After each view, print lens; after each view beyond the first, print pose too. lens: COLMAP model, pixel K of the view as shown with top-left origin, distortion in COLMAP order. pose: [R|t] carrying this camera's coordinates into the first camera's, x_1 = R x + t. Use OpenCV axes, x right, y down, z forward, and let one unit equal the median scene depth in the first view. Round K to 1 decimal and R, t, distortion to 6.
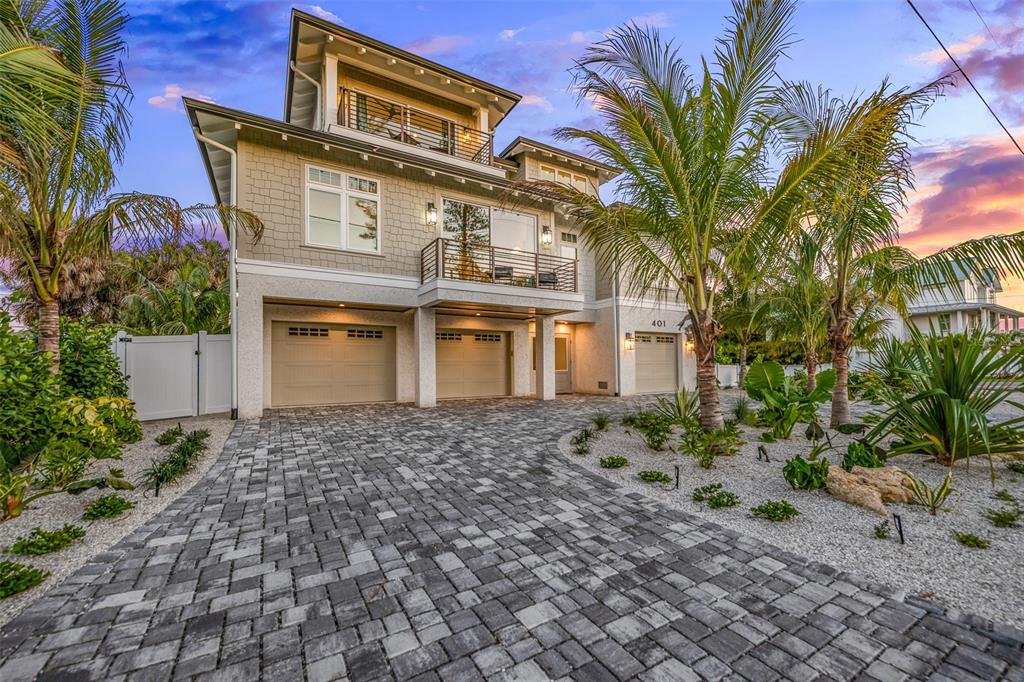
lens RADIAL K [[407.6, 0, 515.3], [0, 407.6, 344.0], [0, 0, 1]] dist [-0.001043, -0.001070]
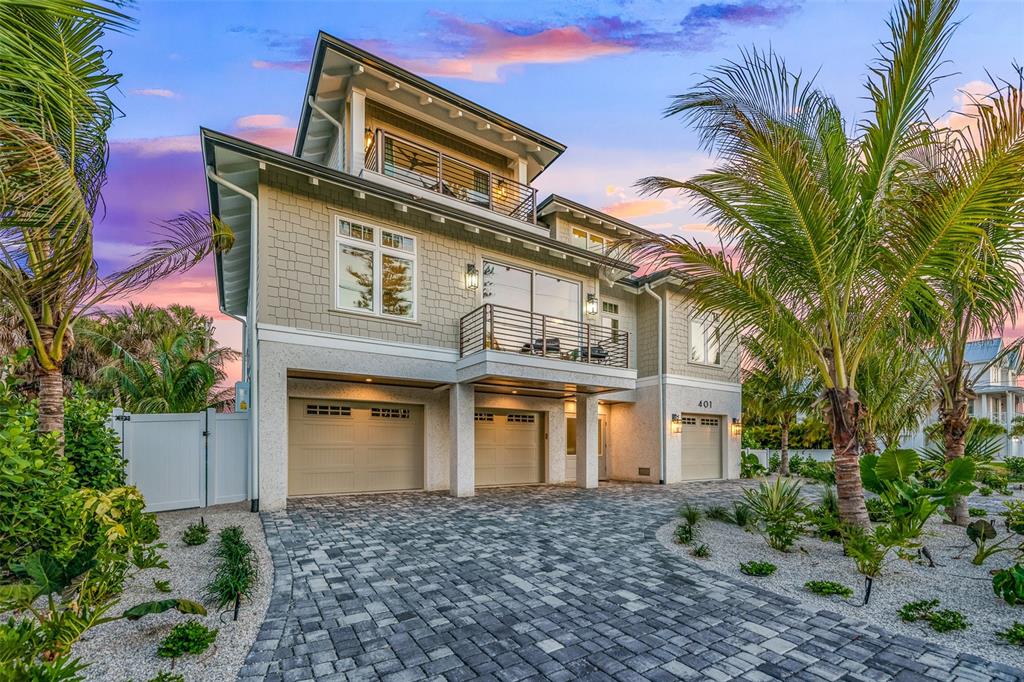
lens RADIAL K [[407.6, 0, 448.4], [0, 407.6, 429.9], [0, 0, 1]] dist [-0.001043, -0.001070]
pose [[0.999567, 0.007161, 0.028536, -0.284987], [-0.007575, 0.999868, 0.014404, -0.002125], [-0.028429, -0.014614, 0.999489, 0.122571]]
